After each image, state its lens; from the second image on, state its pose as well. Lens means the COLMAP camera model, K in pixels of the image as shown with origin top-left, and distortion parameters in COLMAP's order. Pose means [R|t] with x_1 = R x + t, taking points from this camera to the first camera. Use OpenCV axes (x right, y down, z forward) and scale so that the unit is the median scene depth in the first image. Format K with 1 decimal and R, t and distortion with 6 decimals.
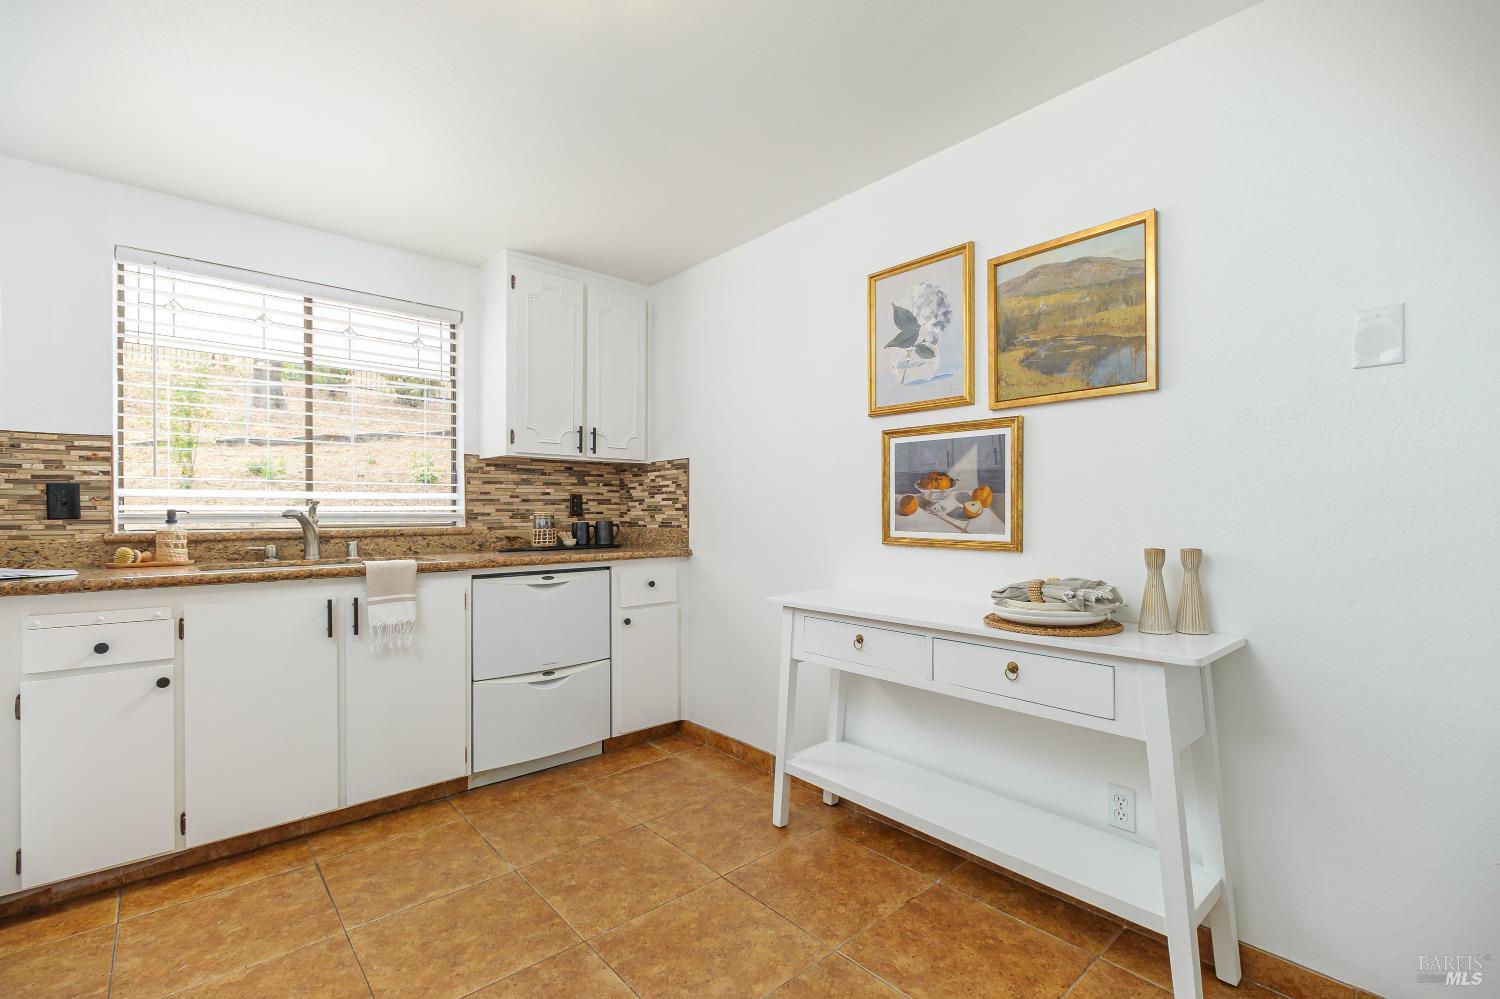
lens RADIAL K [[659.1, 0, 758.8], [0, 659.1, 506.5], [0, 0, 1]] dist [-0.000082, -0.000802]
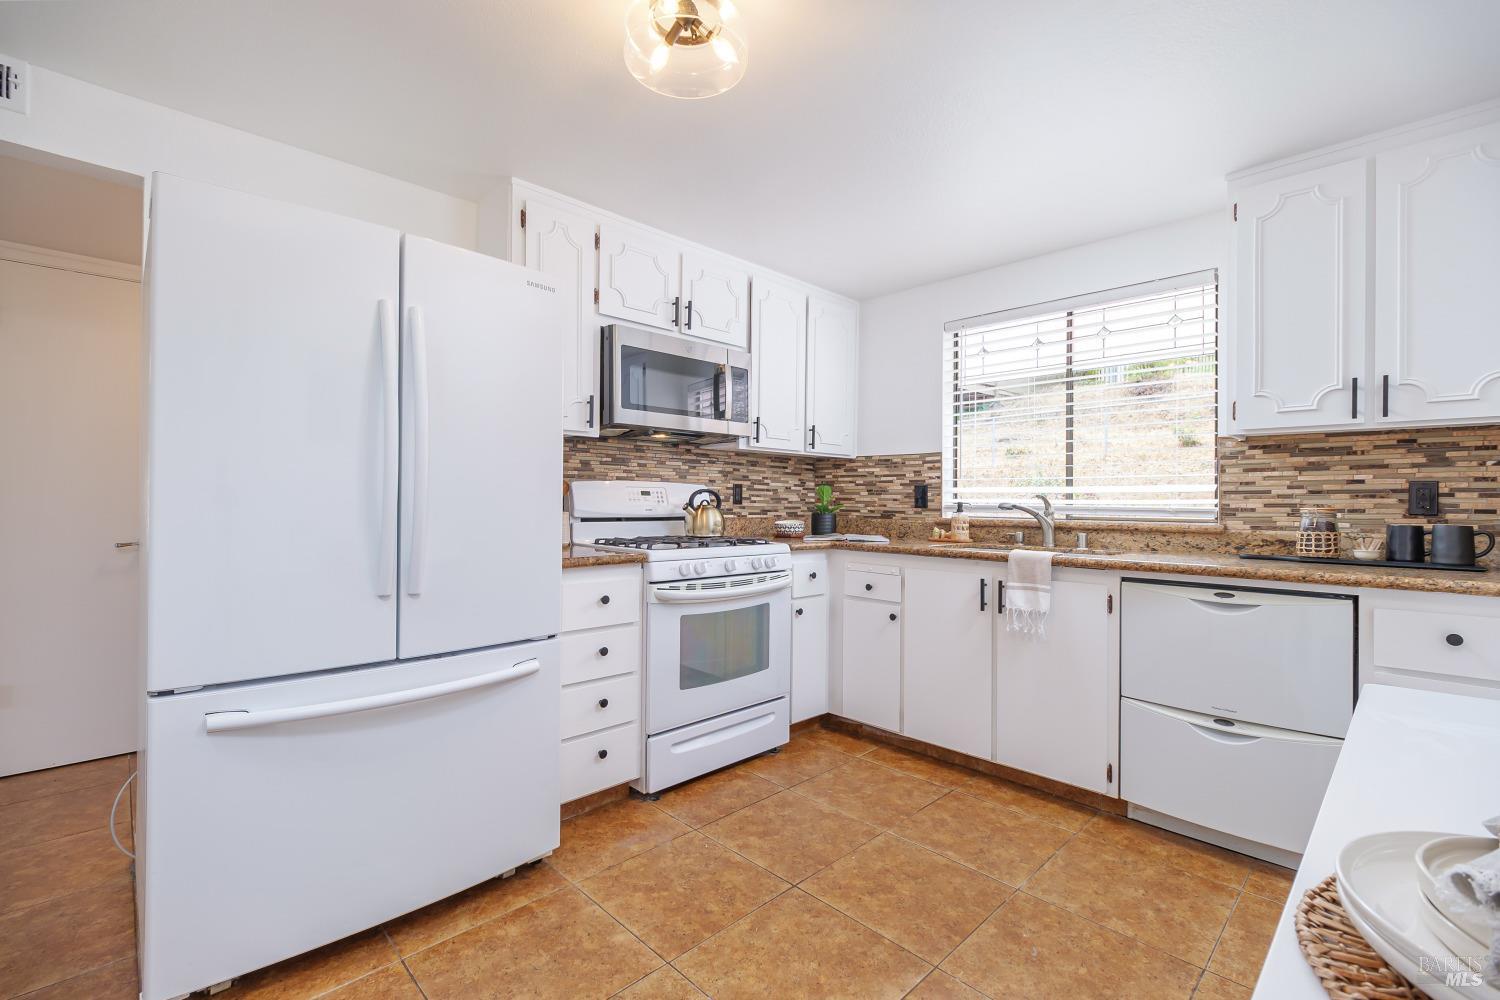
lens RADIAL K [[659.1, 0, 762.2], [0, 659.1, 495.7], [0, 0, 1]] dist [-0.000082, -0.000802]
pose [[0.053809, -0.005539, -0.998536, 0.465842], [-0.001470, 0.999983, -0.005626, -0.000301], [0.998550, 0.001771, 0.053800, 0.499384]]
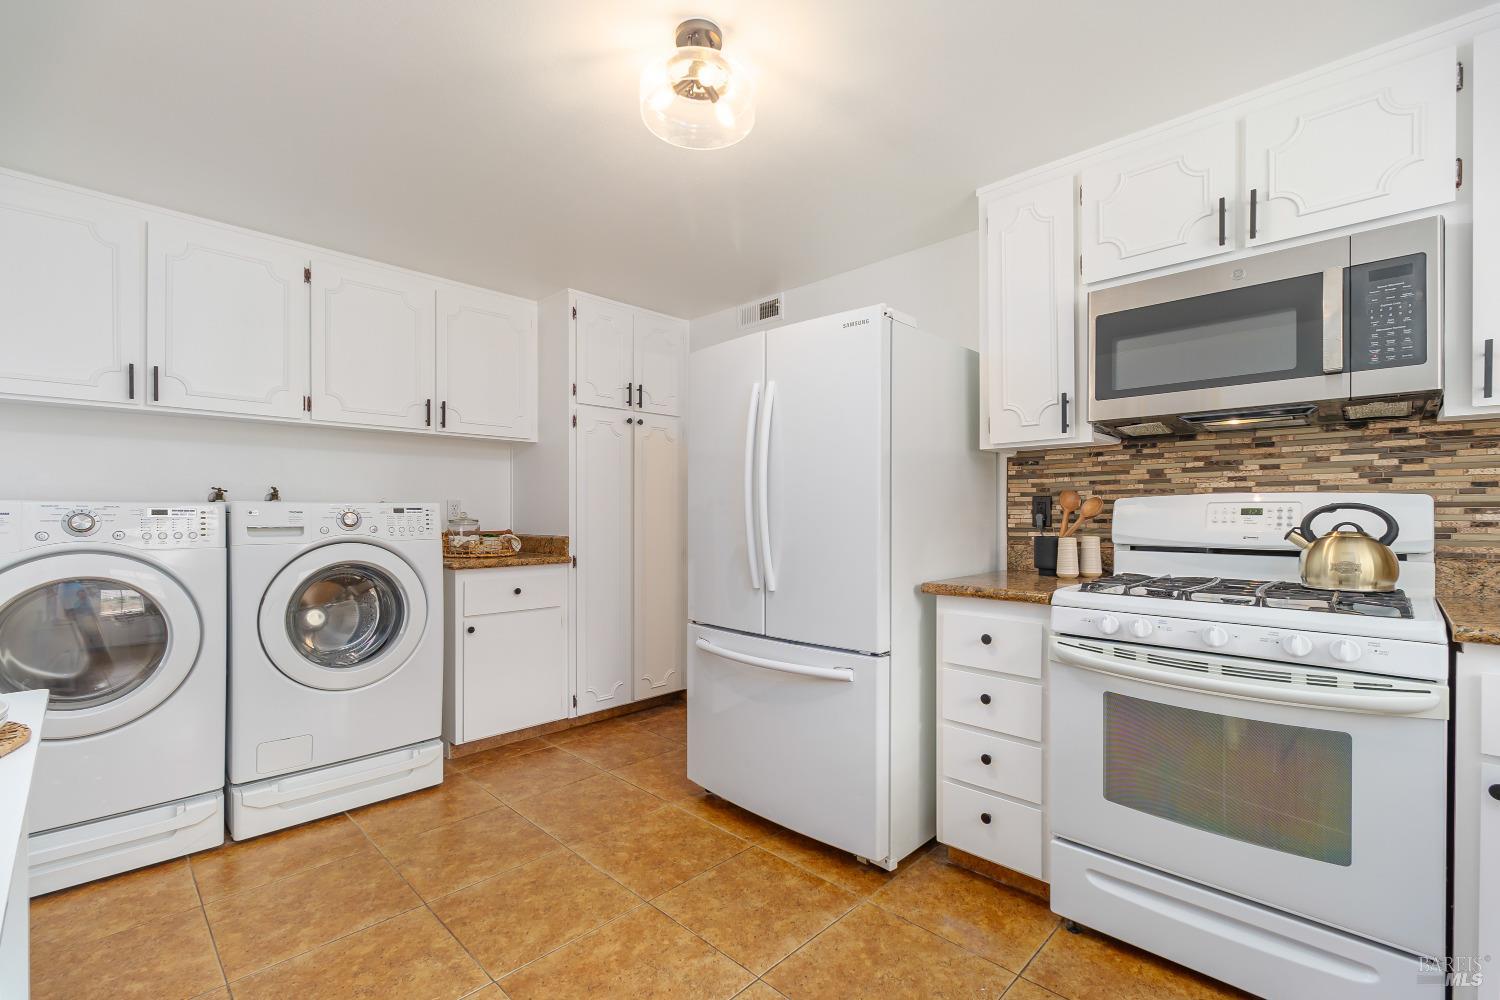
lens RADIAL K [[659.1, 0, 753.4], [0, 659.1, 514.0], [0, 0, 1]] dist [-0.000082, -0.000802]
pose [[-0.997743, 0.002700, -0.067096, -0.148100], [0.002999, 0.999986, -0.004357, -0.007319], [0.067084, -0.004549, -0.997737, 1.111725]]
